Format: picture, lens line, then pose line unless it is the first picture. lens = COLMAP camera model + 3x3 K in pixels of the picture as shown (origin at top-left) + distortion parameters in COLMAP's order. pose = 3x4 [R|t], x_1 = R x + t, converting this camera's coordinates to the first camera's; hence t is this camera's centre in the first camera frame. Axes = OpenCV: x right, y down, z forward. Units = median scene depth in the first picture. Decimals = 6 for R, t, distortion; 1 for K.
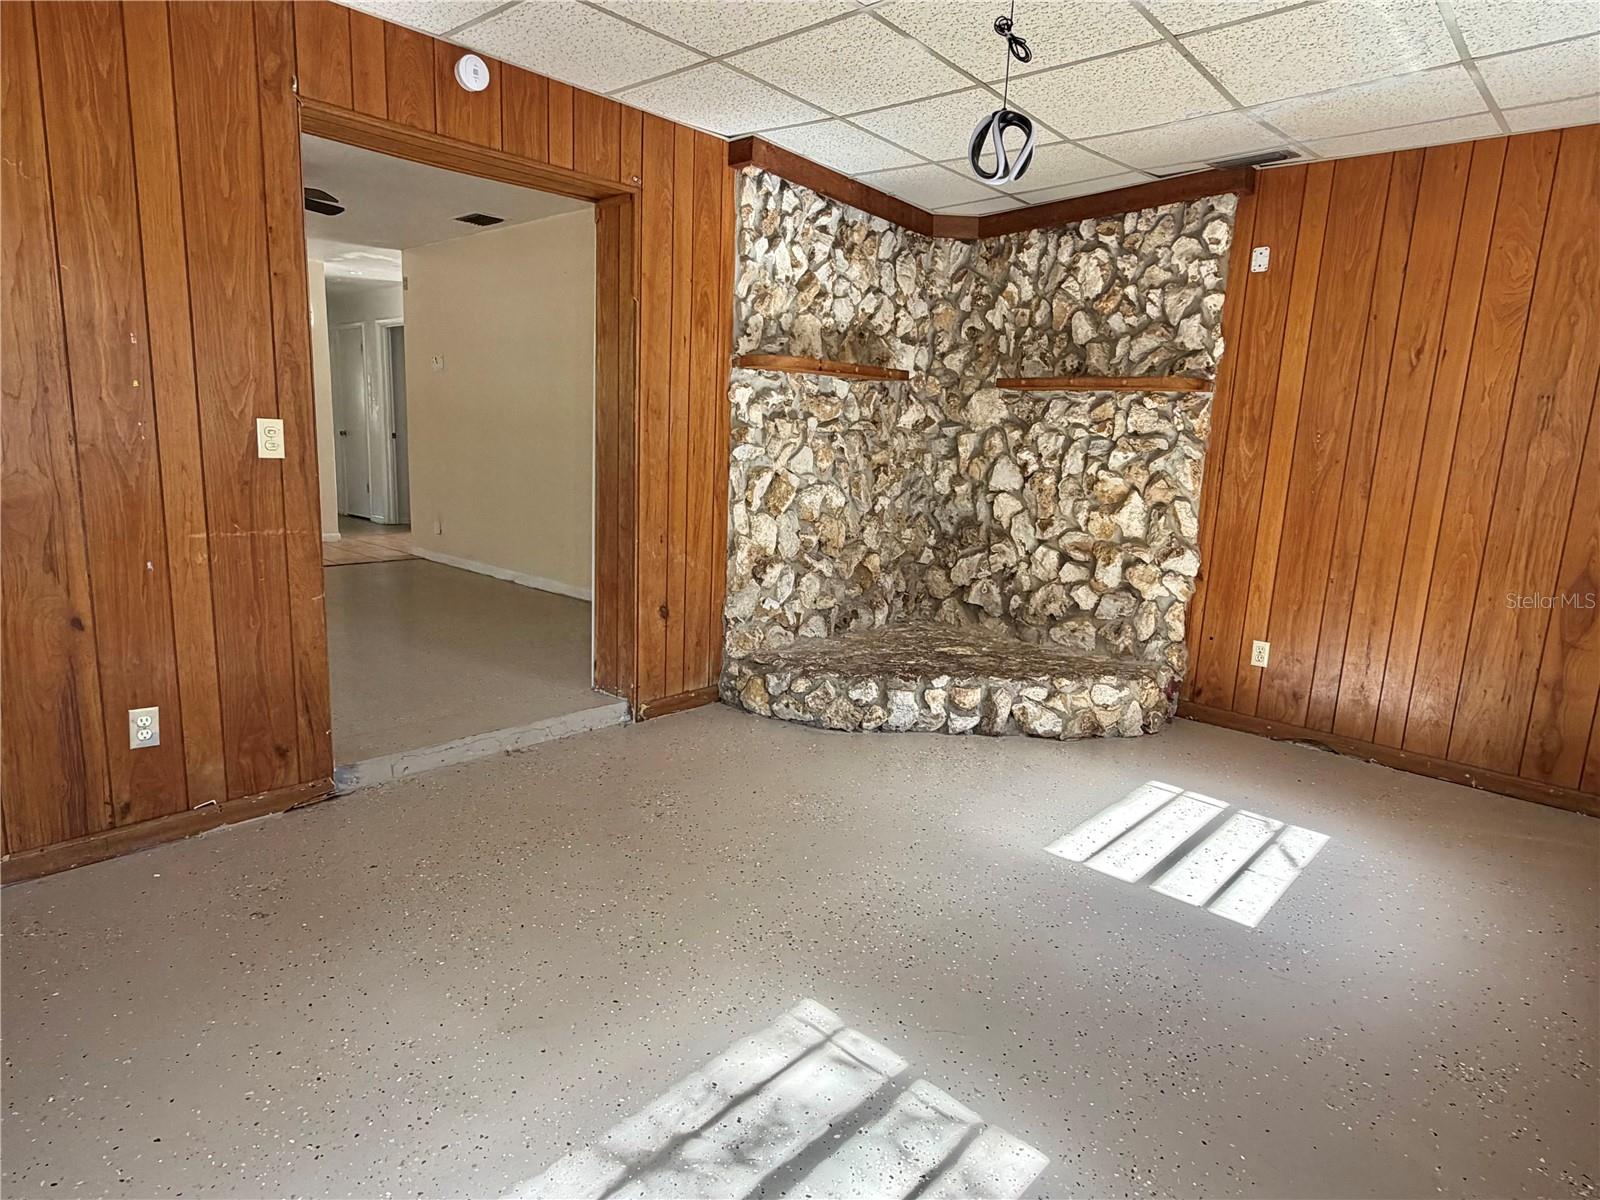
lens RADIAL K [[912.2, 0, 812.7], [0, 912.2, 593.2], [0, 0, 1]] dist [0.006962, 0.000216]
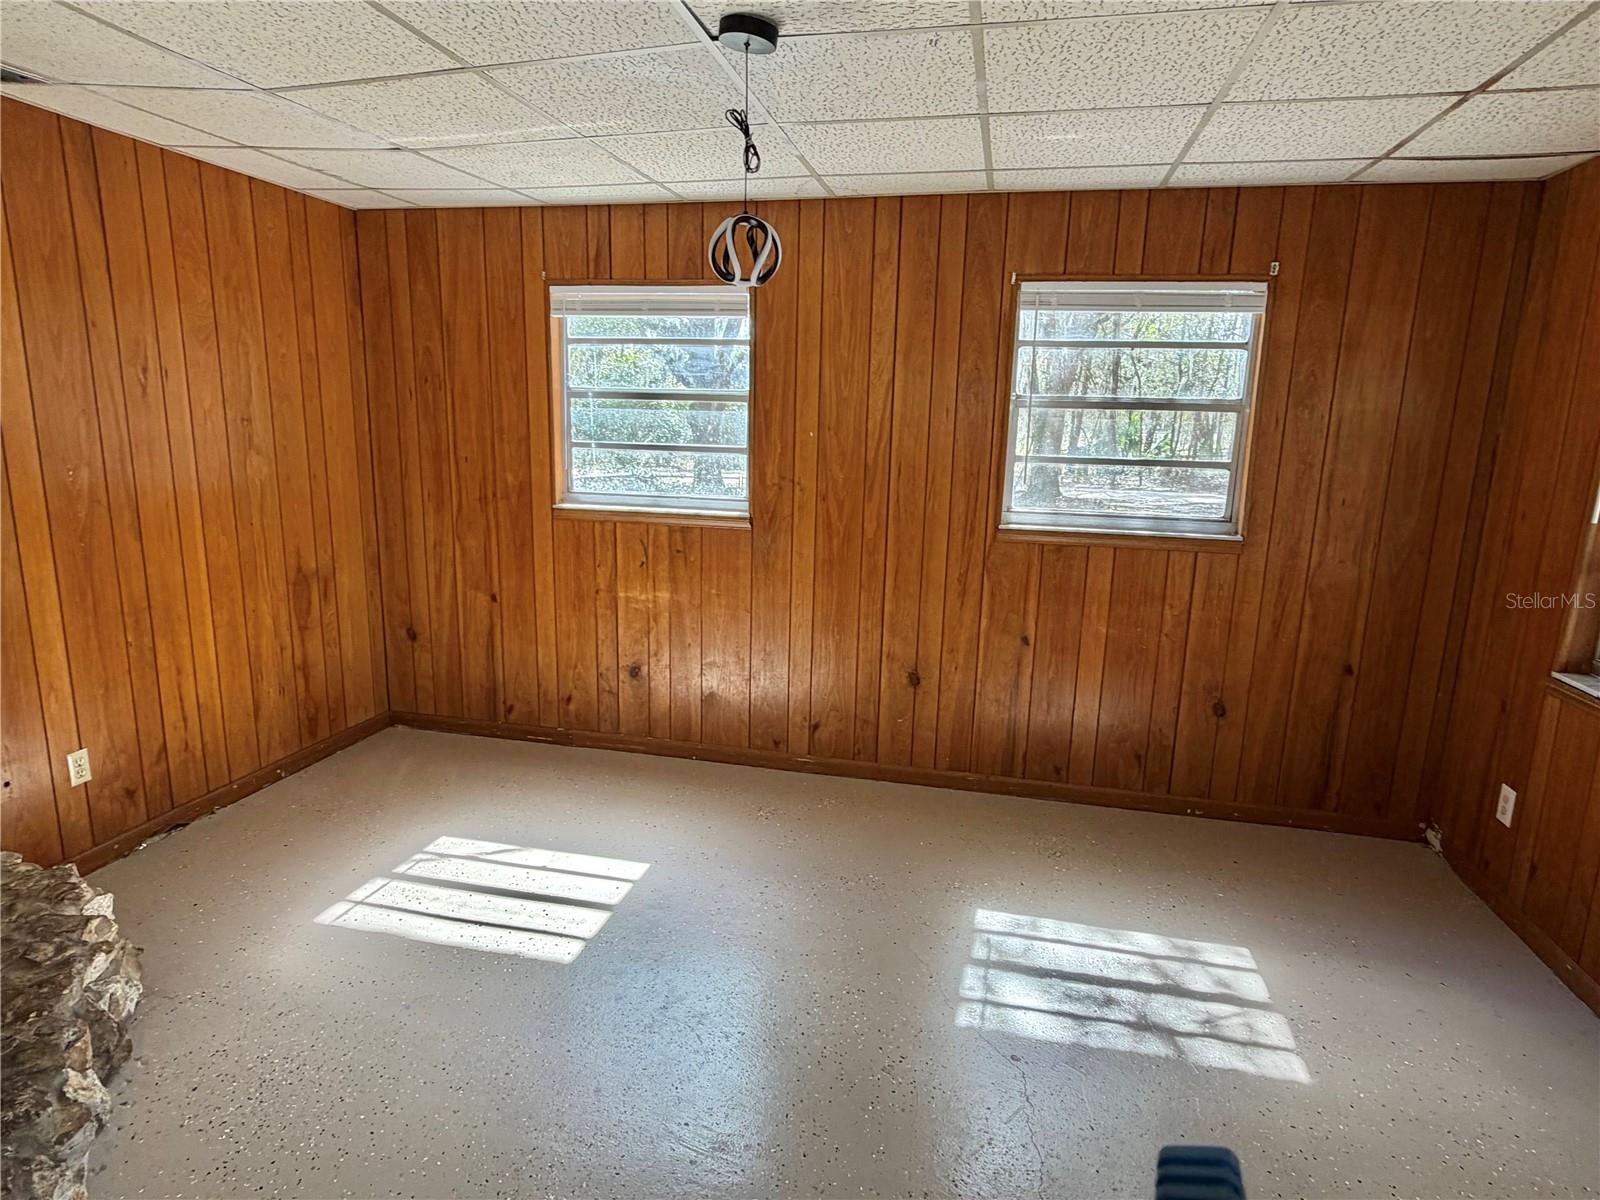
lens RADIAL K [[912.2, 0, 807.0], [0, 912.2, 604.2], [0, 0, 1]] dist [0.006962, 0.000216]
pose [[-0.496715, -0.237794, 0.834702, -0.471512], [0.106064, 0.937895, 0.330309, -0.291417], [-0.861408, 0.252602, -0.440645, 0.948351]]
